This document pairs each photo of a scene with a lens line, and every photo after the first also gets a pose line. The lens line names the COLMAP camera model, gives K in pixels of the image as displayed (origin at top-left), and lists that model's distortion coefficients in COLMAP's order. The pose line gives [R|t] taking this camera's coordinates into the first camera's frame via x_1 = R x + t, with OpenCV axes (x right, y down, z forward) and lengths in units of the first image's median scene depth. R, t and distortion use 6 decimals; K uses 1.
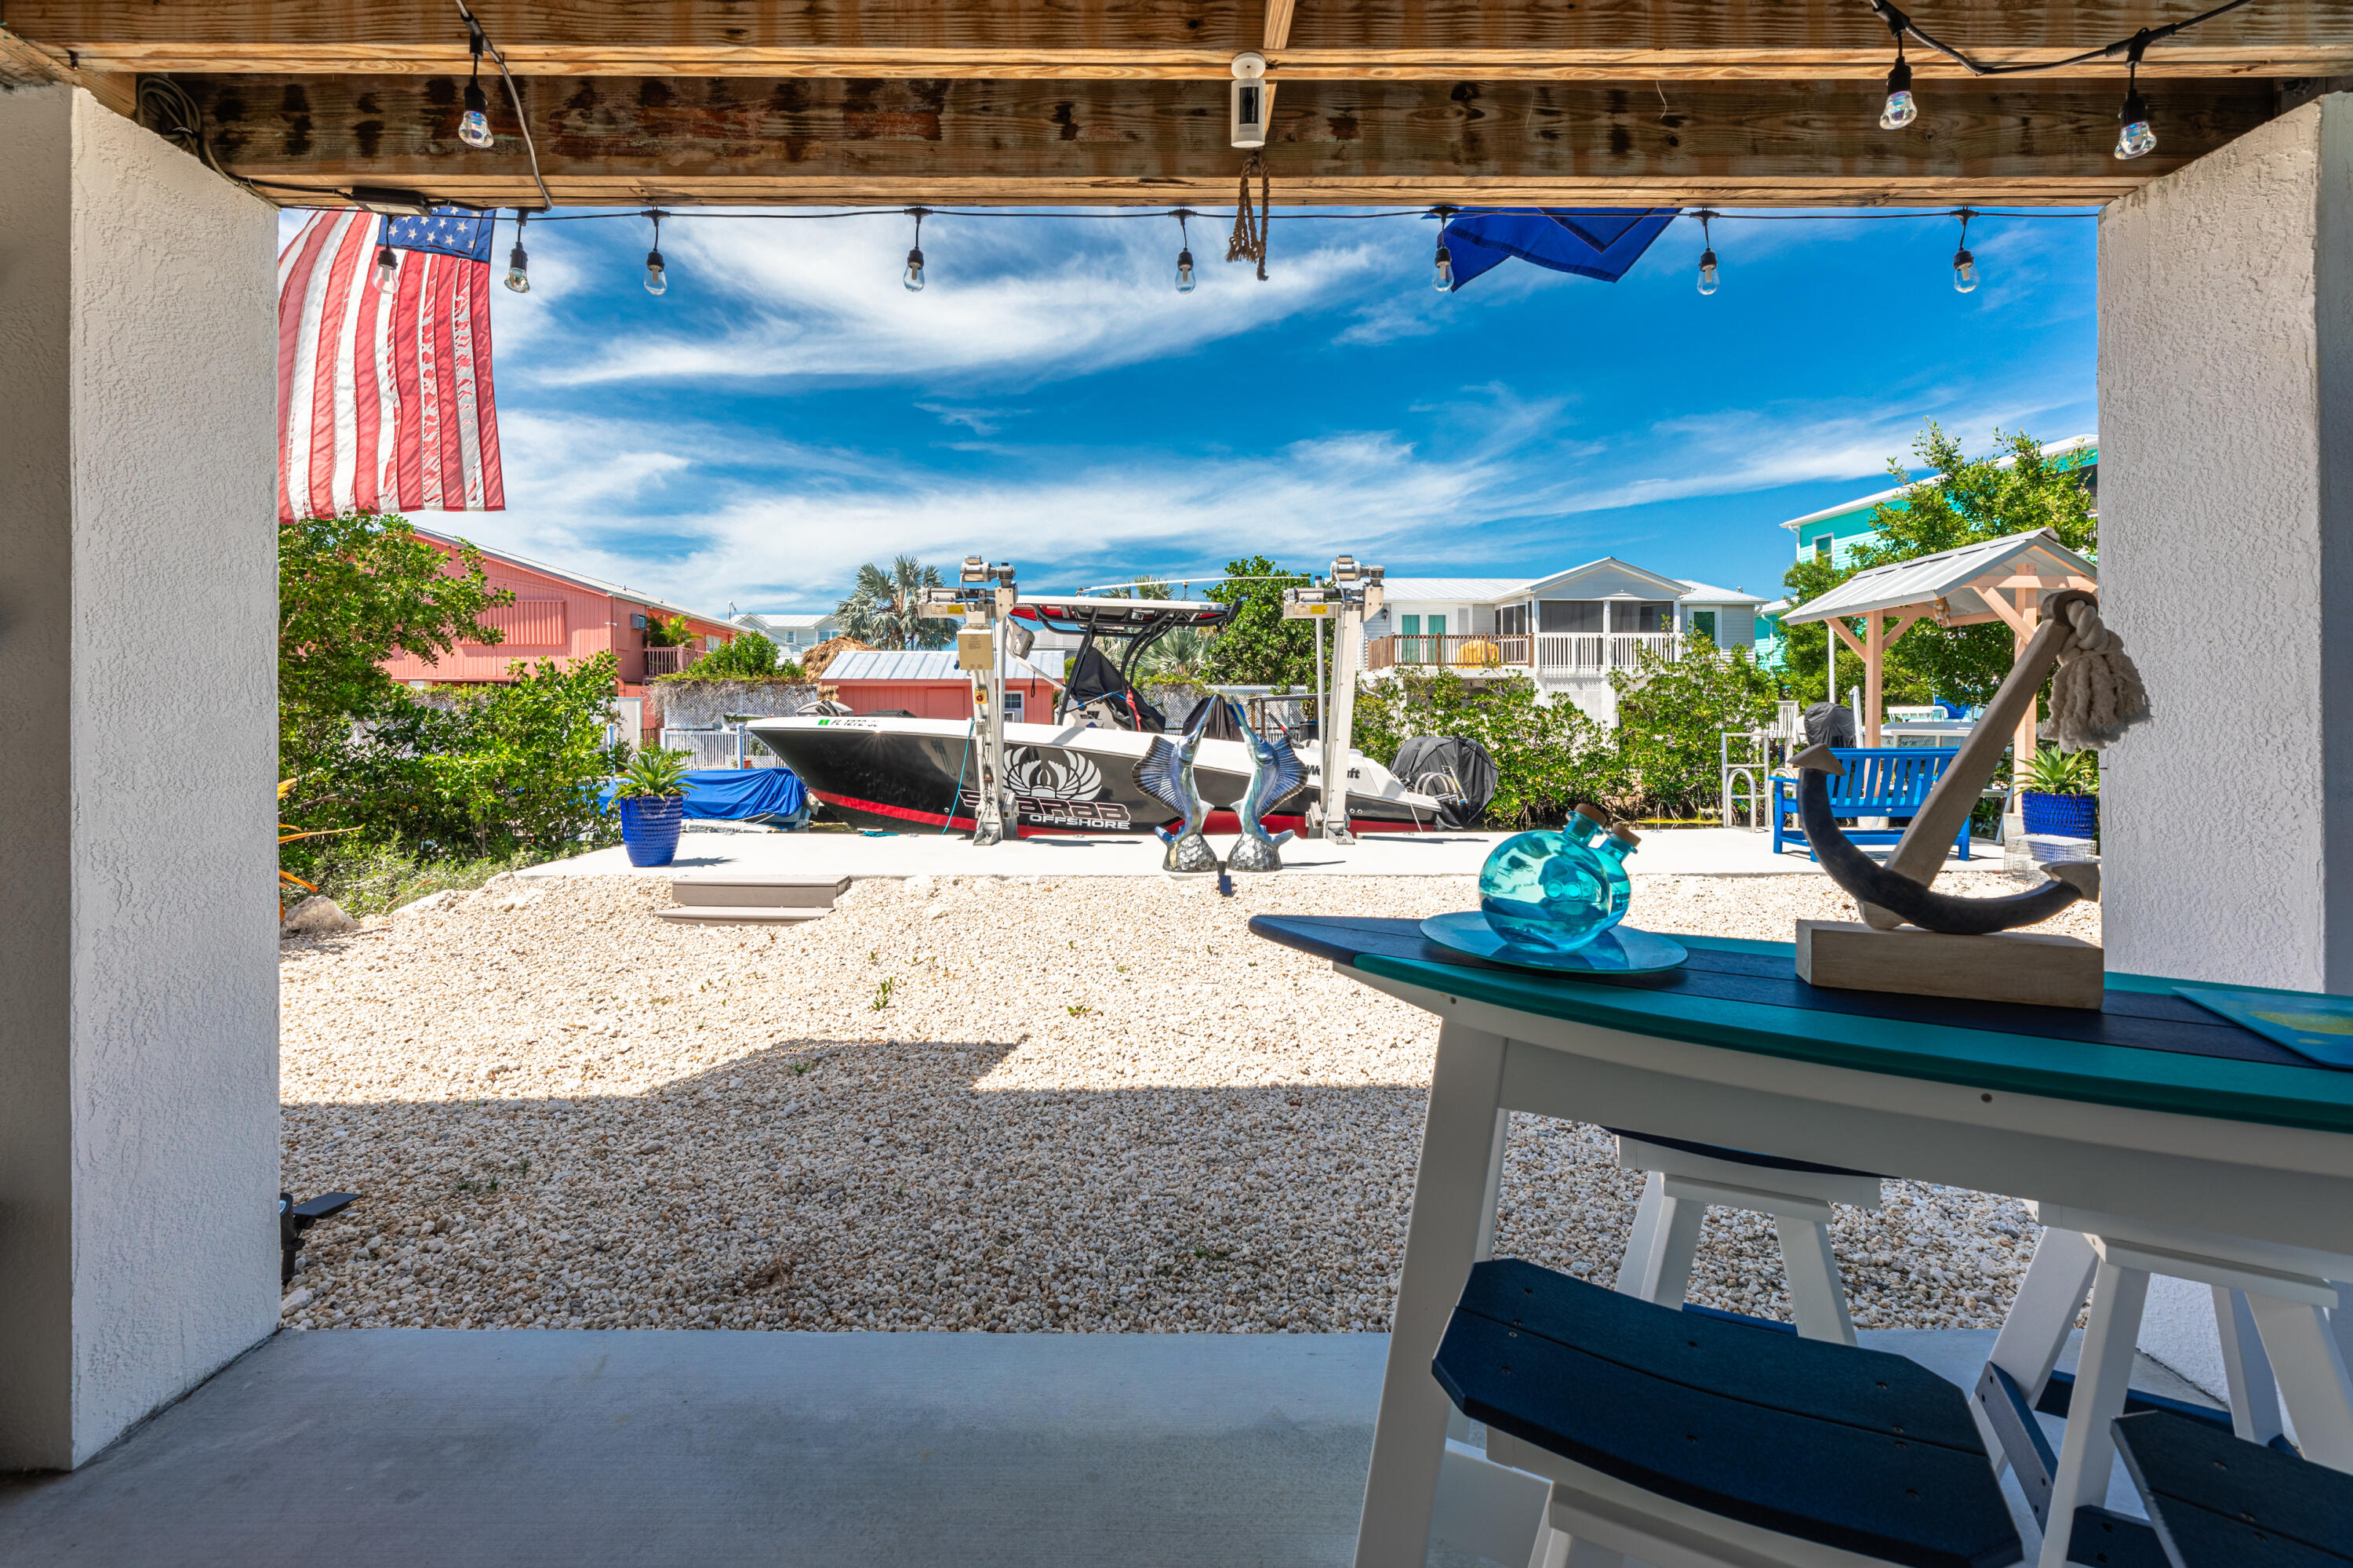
lens RADIAL K [[948.5, 0, 1155.2], [0, 948.5, 716.6], [0, 0, 1]] dist [-0.000748, 0.000050]
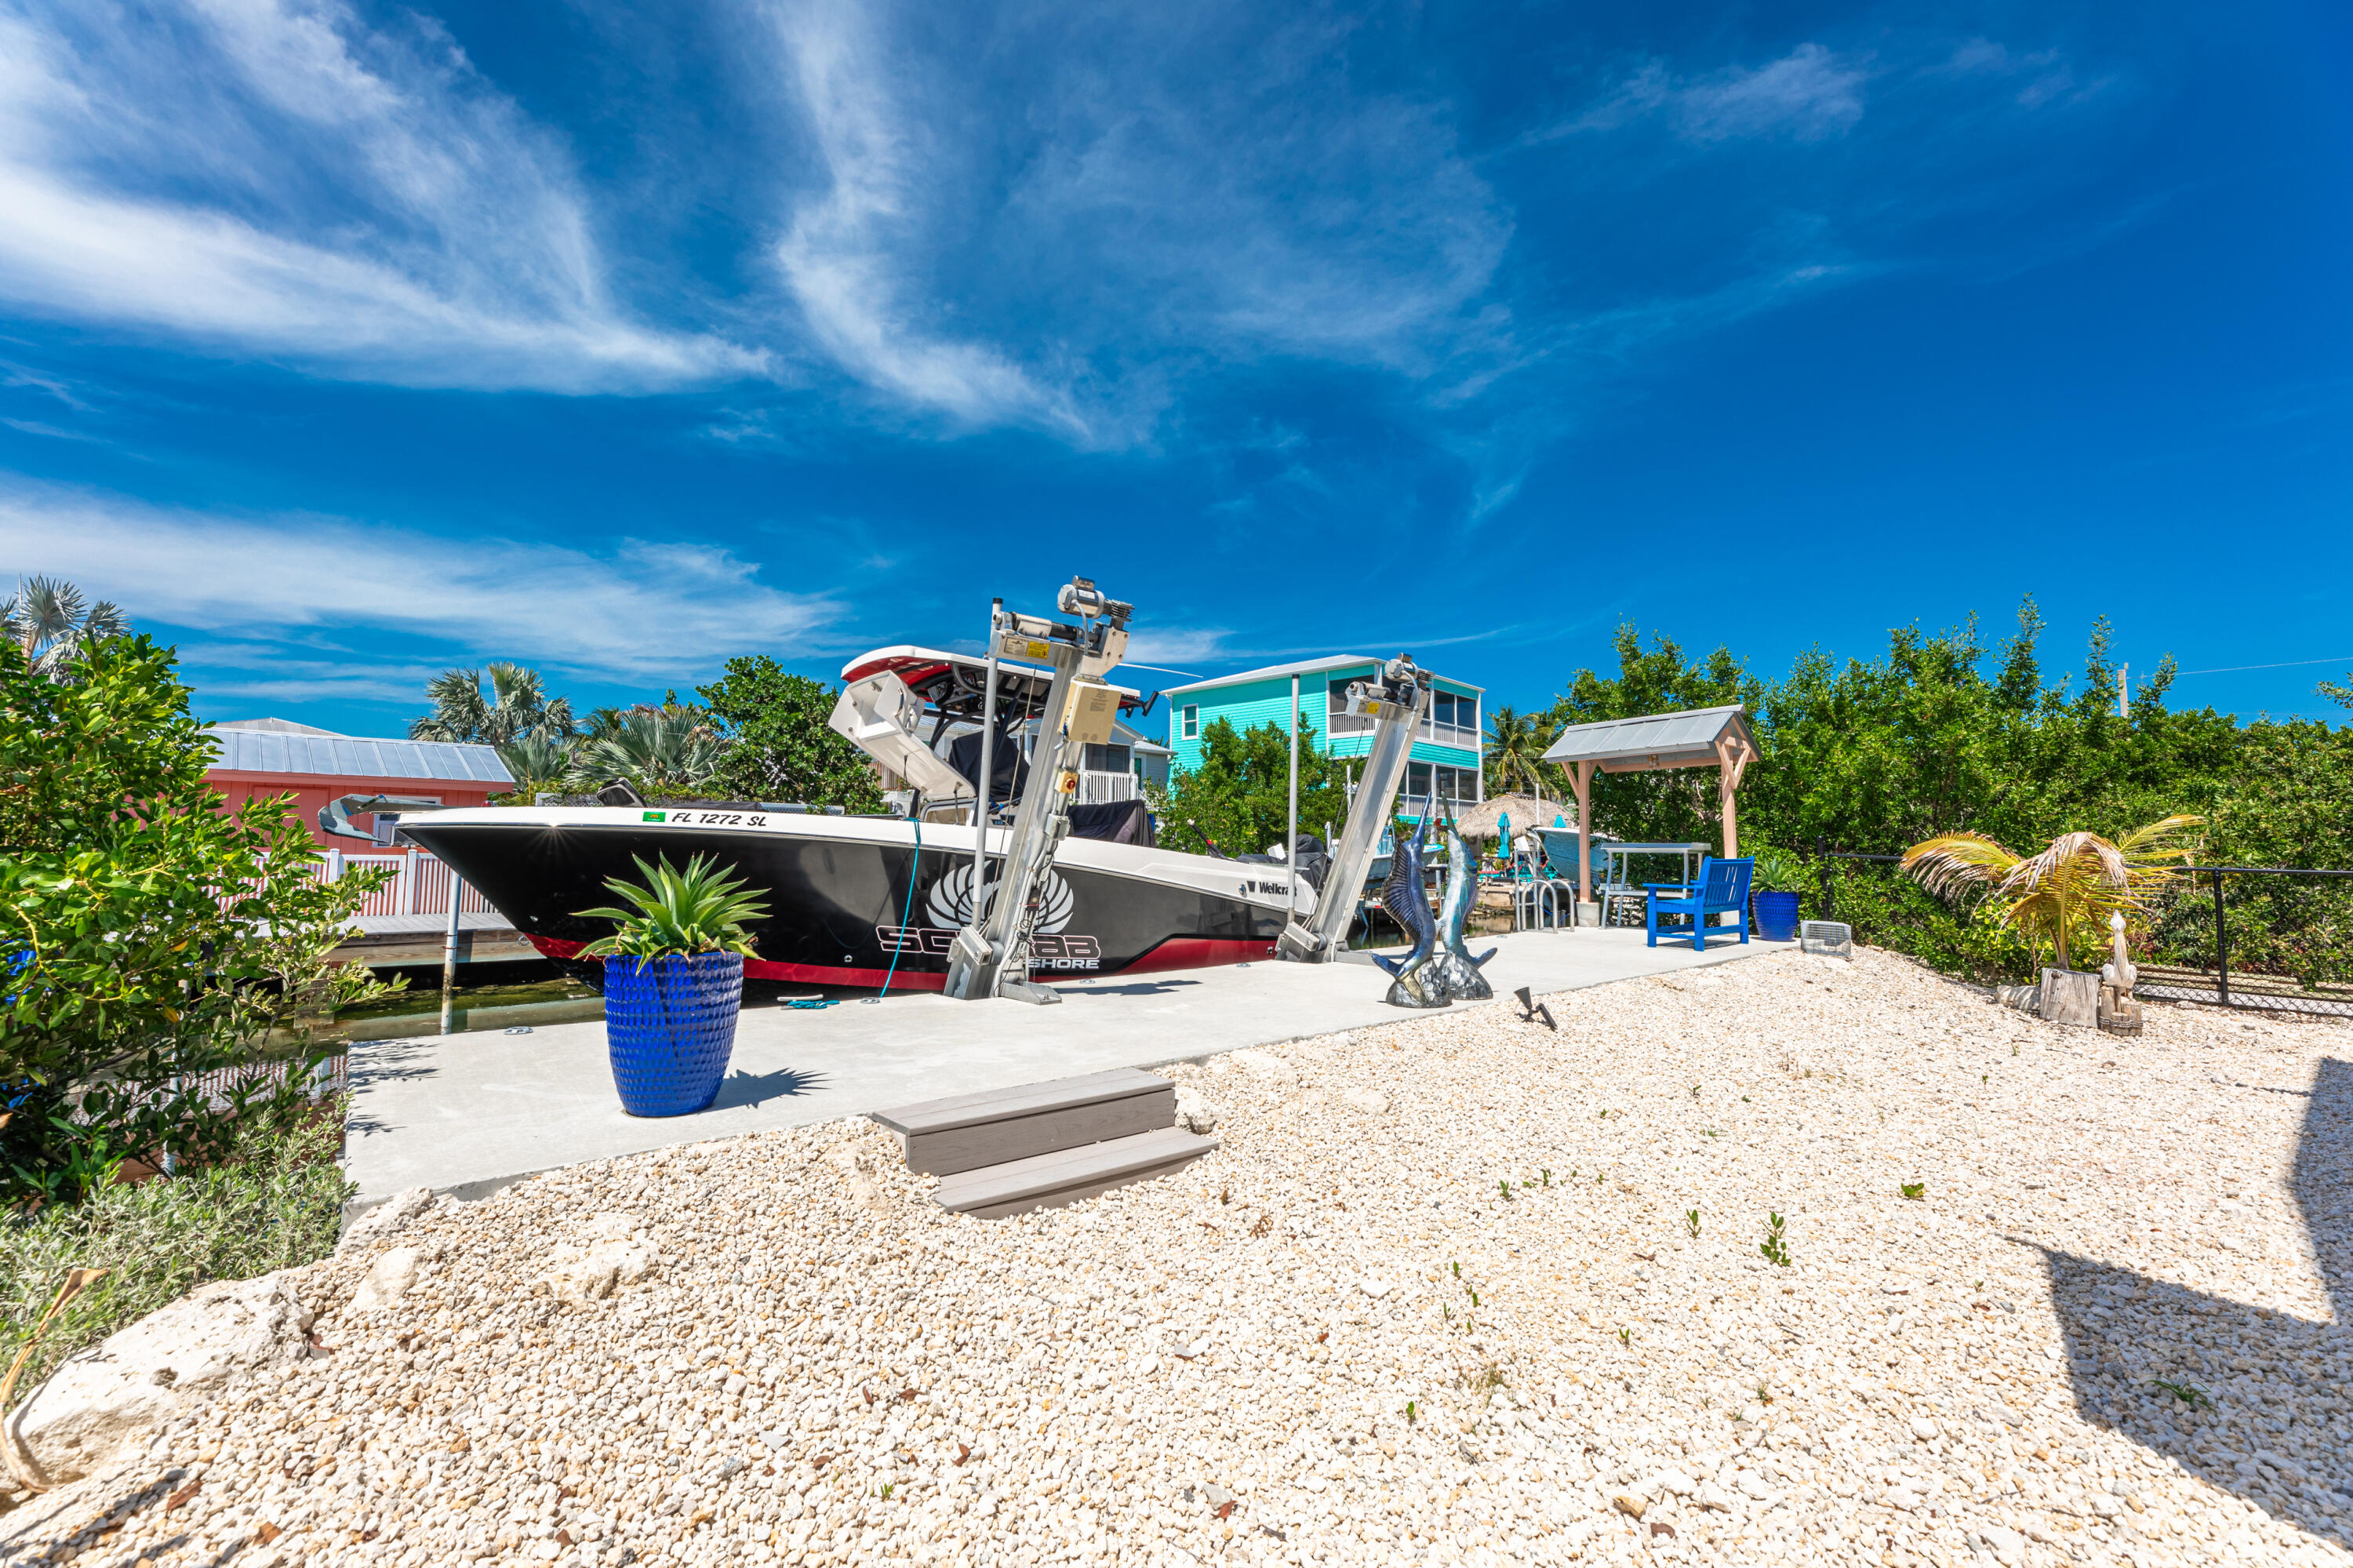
lens RADIAL K [[948.5, 0, 1147.4], [0, 948.5, 793.2], [0, 0, 1]] dist [-0.000748, 0.000050]
pose [[0.764730, 0.049551, 0.642442, -0.432610], [-0.008792, 0.997748, -0.066490, 0.024255], [-0.644290, 0.045198, 0.763444, 0.333762]]
